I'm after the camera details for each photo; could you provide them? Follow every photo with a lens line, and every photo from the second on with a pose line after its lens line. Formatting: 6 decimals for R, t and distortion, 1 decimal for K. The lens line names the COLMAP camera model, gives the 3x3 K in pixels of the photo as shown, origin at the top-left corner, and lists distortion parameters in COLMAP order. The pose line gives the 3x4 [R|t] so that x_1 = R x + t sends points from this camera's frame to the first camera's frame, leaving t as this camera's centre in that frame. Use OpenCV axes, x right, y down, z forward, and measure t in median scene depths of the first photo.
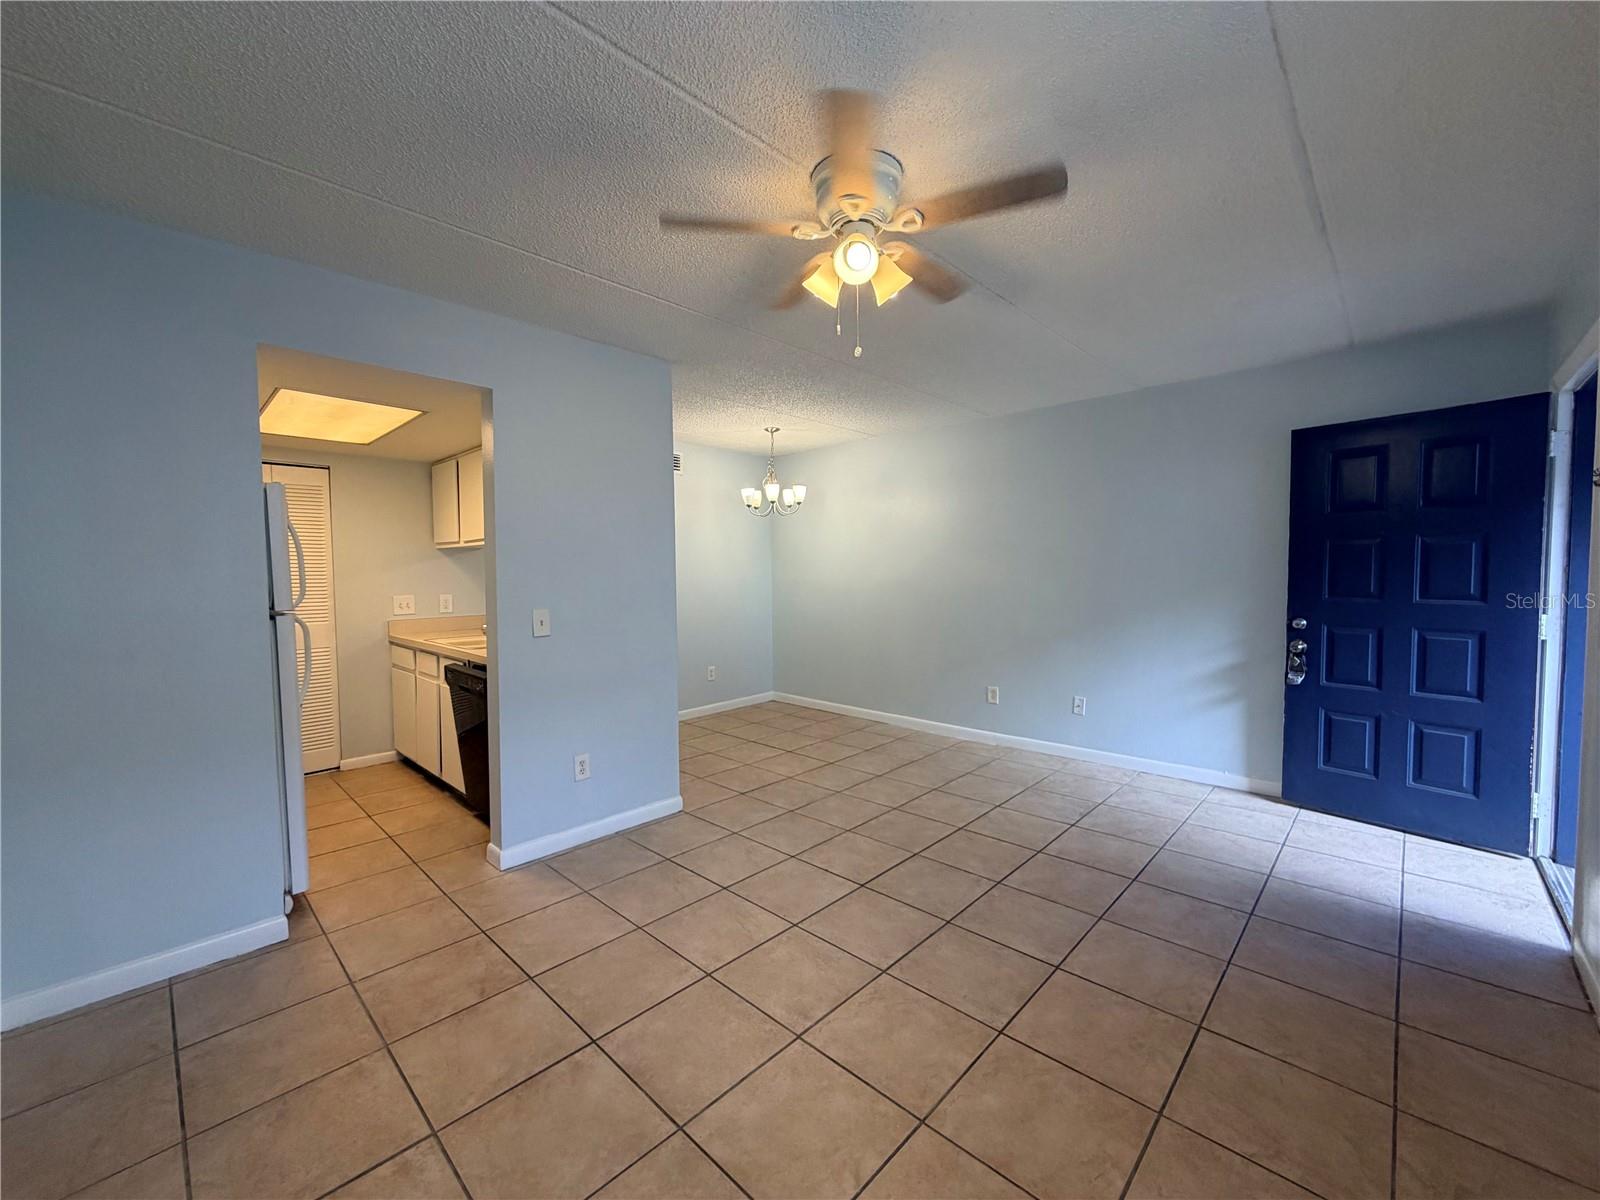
lens RADIAL K [[638.2, 0, 797.7], [0, 638.2, 598.0], [0, 0, 1]] dist [-0.000301, -0.000475]
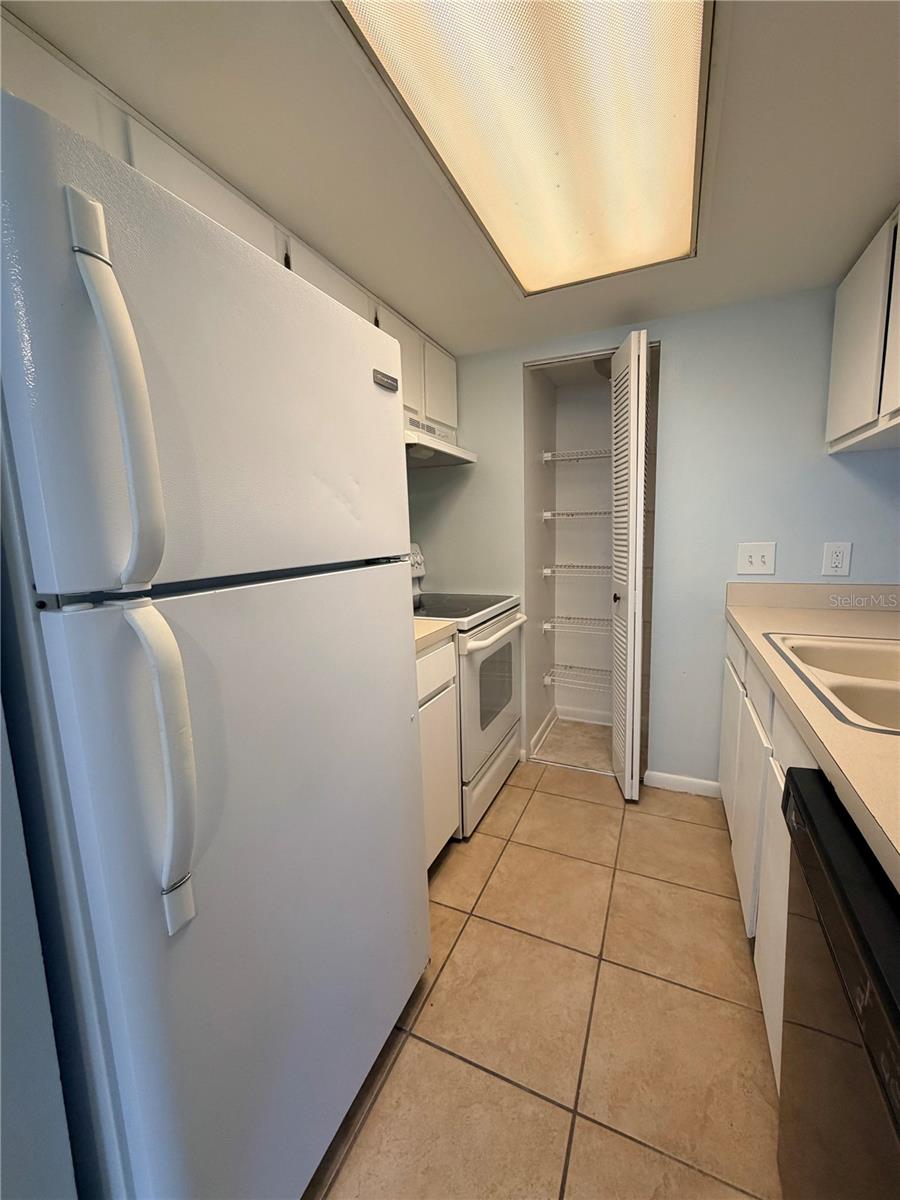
lens RADIAL K [[478.6, 0, 450.7], [0, 478.6, 596.9], [0, 0, 1]] dist [-0.000301, -0.000475]
pose [[0.330590, 0.125827, -0.935349, -0.495155], [-0.018624, 0.991749, 0.126832, -0.007116], [0.943591, -0.024510, 0.330206, 0.998461]]
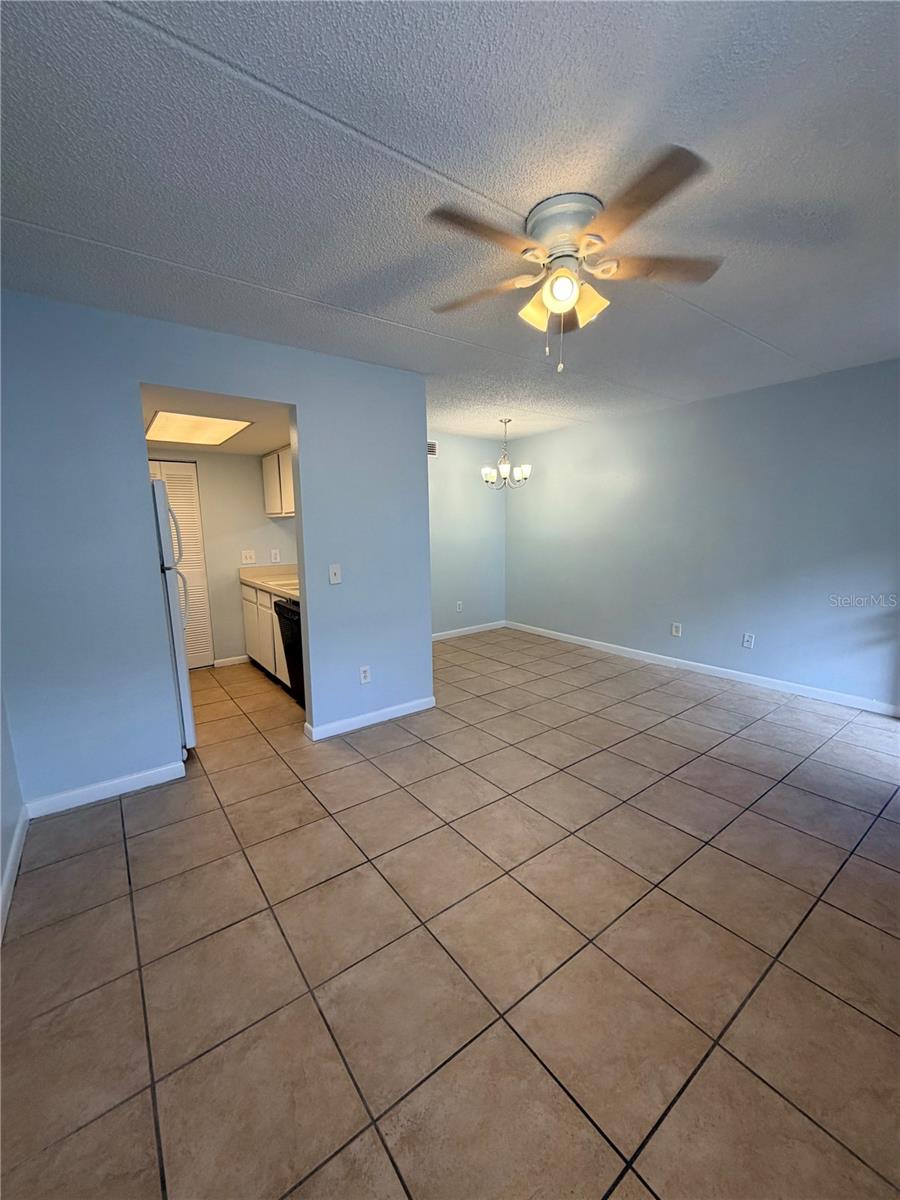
lens RADIAL K [[477.6, 0, 452.0], [0, 477.6, 597.9], [0, 0, 1]] dist [-0.002597, -0.000363]
pose [[0.986963, 0.018161, -0.159918, 0.027414], [-0.000439, 0.993914, 0.110161, -0.028400], [0.160945, -0.108654, 0.980964, -0.000497]]
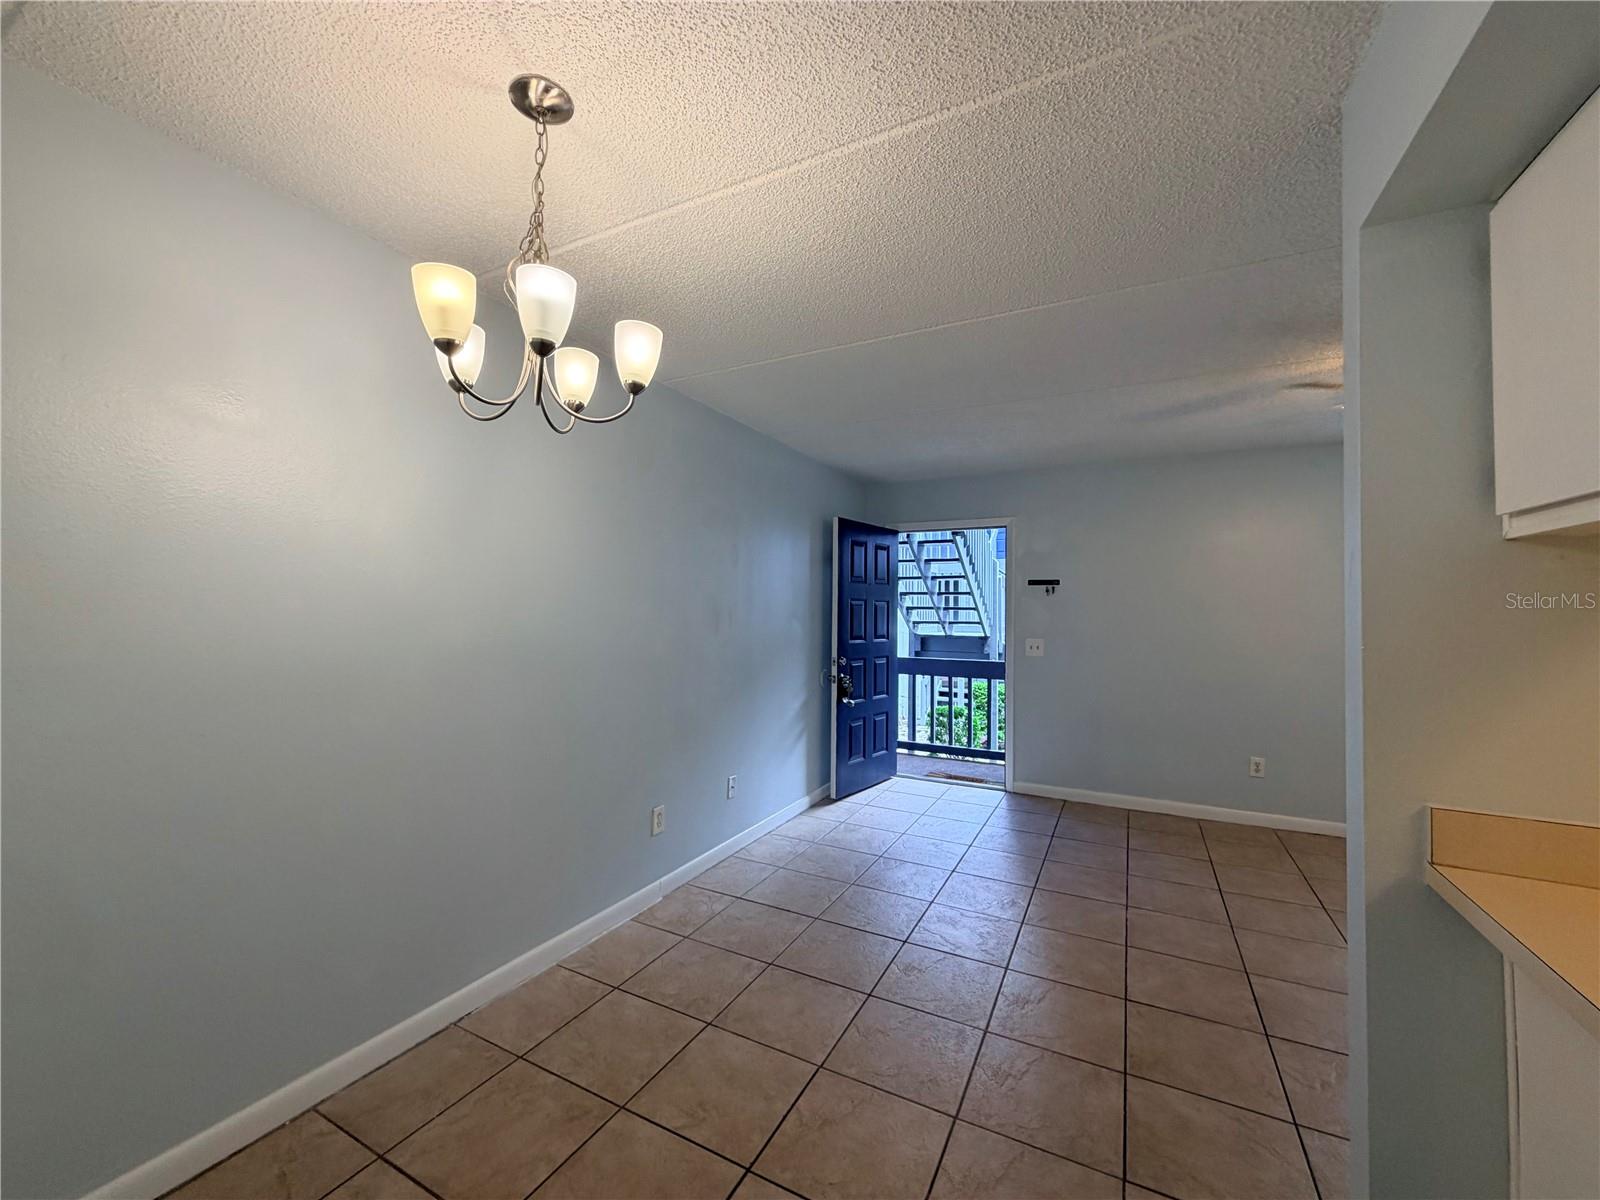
lens RADIAL K [[638.2, 0, 797.7], [0, 638.2, 598.0], [0, 0, 1]] dist [-0.000301, -0.000475]
pose [[-0.281018, 0.028768, 0.959271, -0.616504], [0.033204, 0.999244, -0.020239, -0.088523], [-0.959128, 0.026164, -0.281761, 1.882526]]
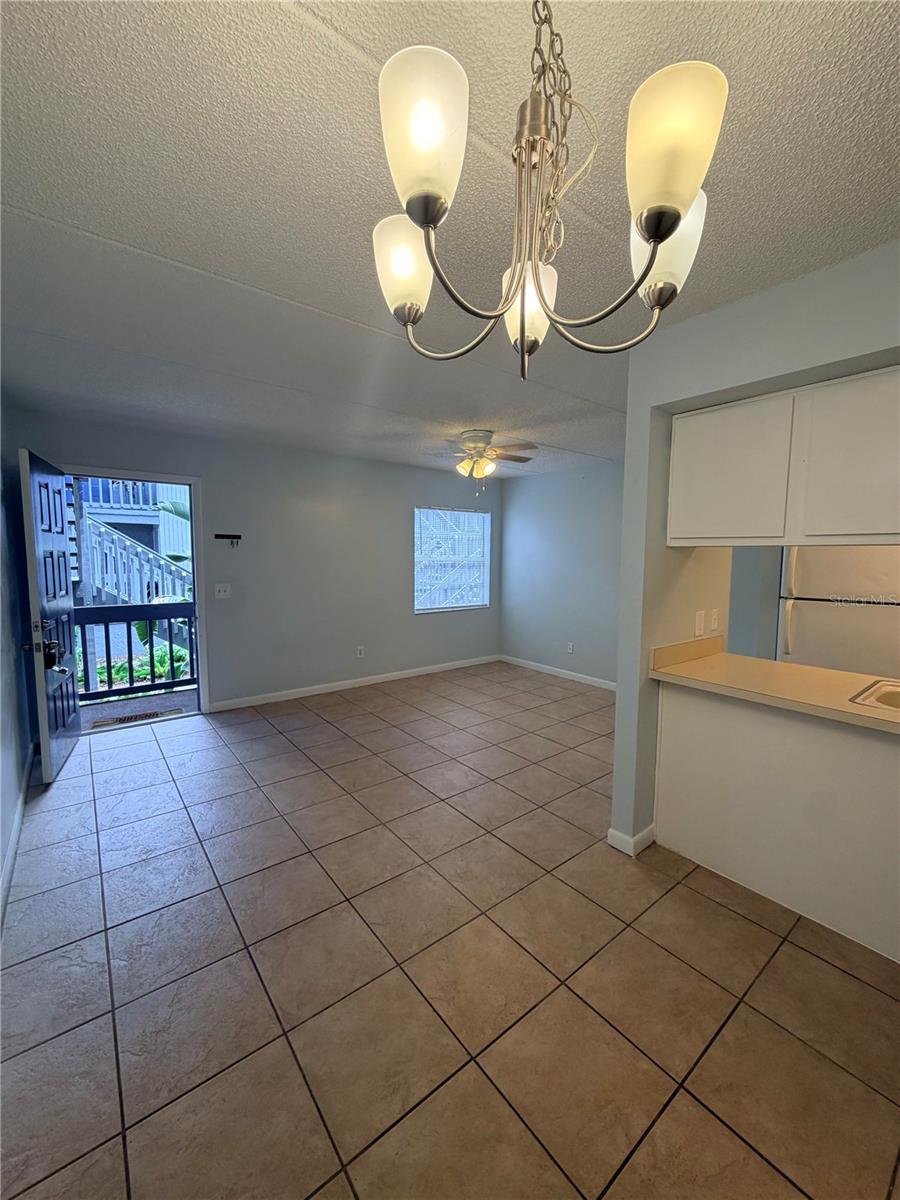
lens RADIAL K [[478.6, 0, 450.7], [0, 478.6, 596.9], [0, 0, 1]] dist [-0.000301, -0.000475]
pose [[-0.990628, -0.008806, 0.136302, -0.063177], [0.008969, 0.991571, 0.129250, -0.146040], [-0.136292, 0.129261, -0.982200, 2.230000]]
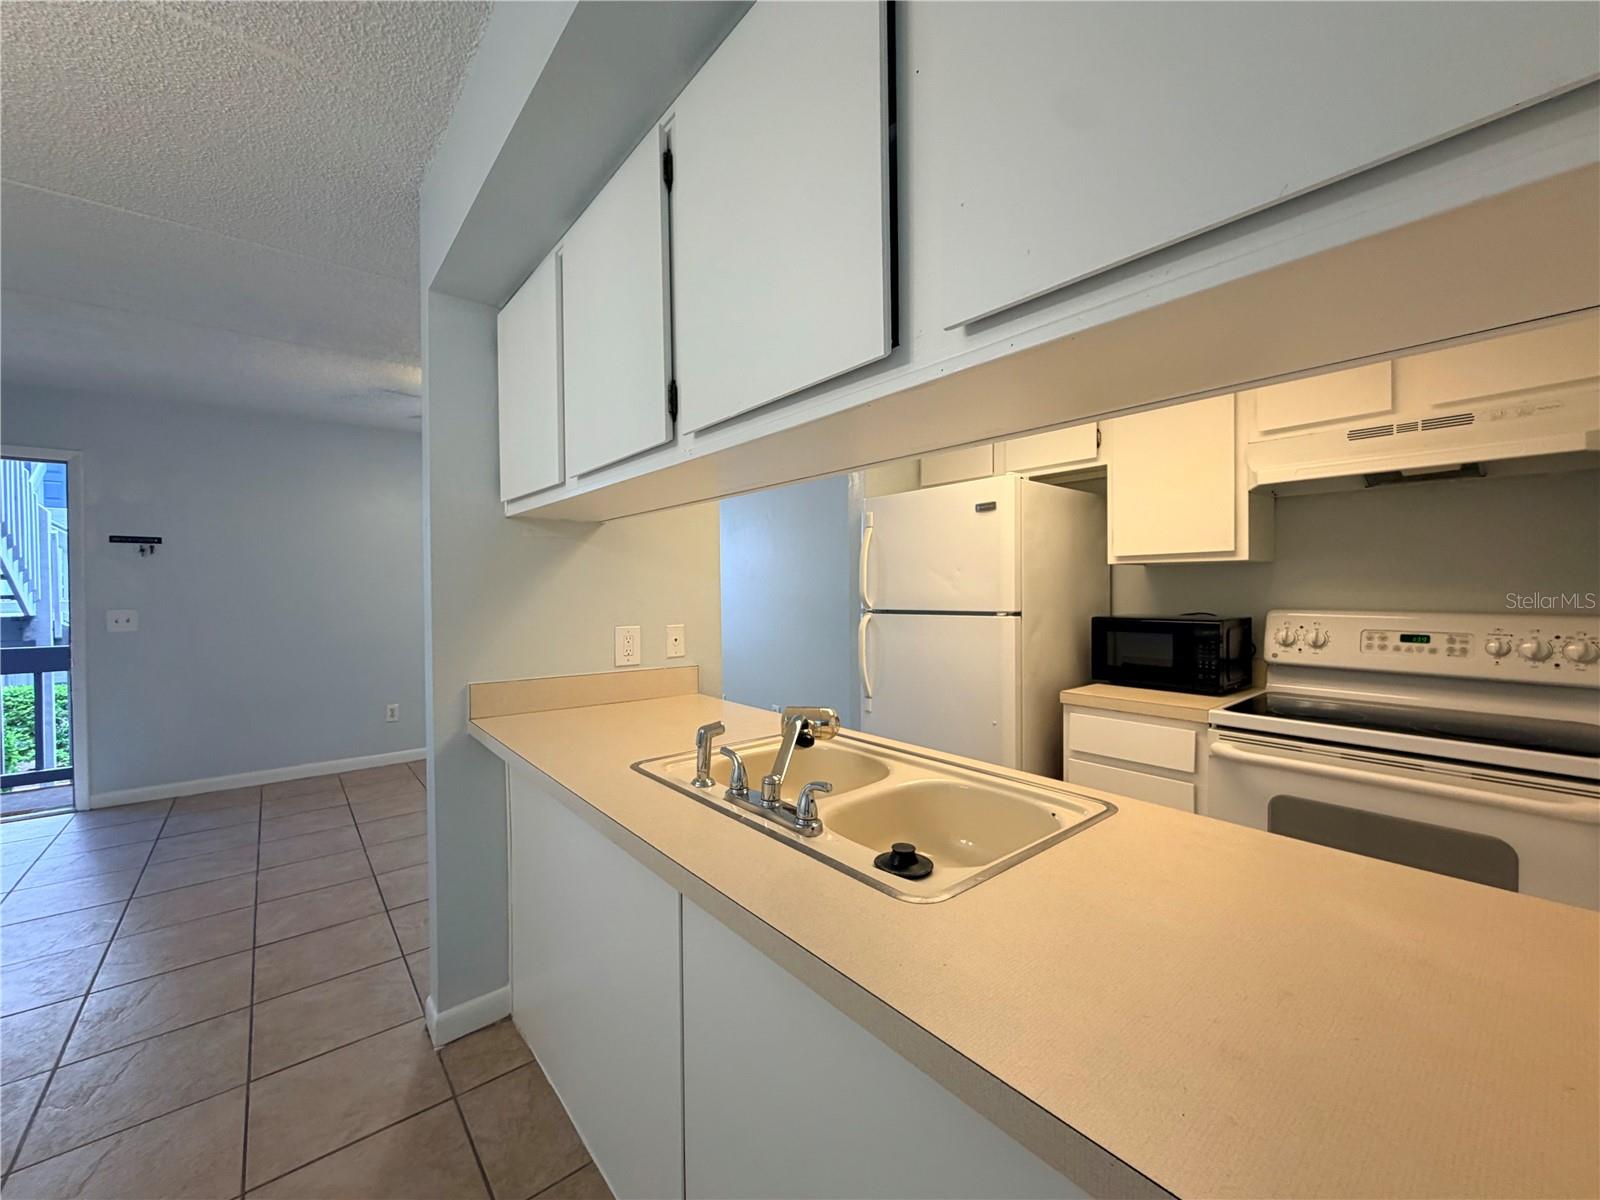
lens RADIAL K [[638.2, 0, 797.7], [0, 638.2, 598.0], [0, 0, 1]] dist [-0.000301, -0.000475]
pose [[-0.993179, 0.014708, 0.115671, -0.748161], [0.021305, 0.998203, 0.056006, -0.062681], [-0.114640, 0.058088, -0.991707, 1.982882]]
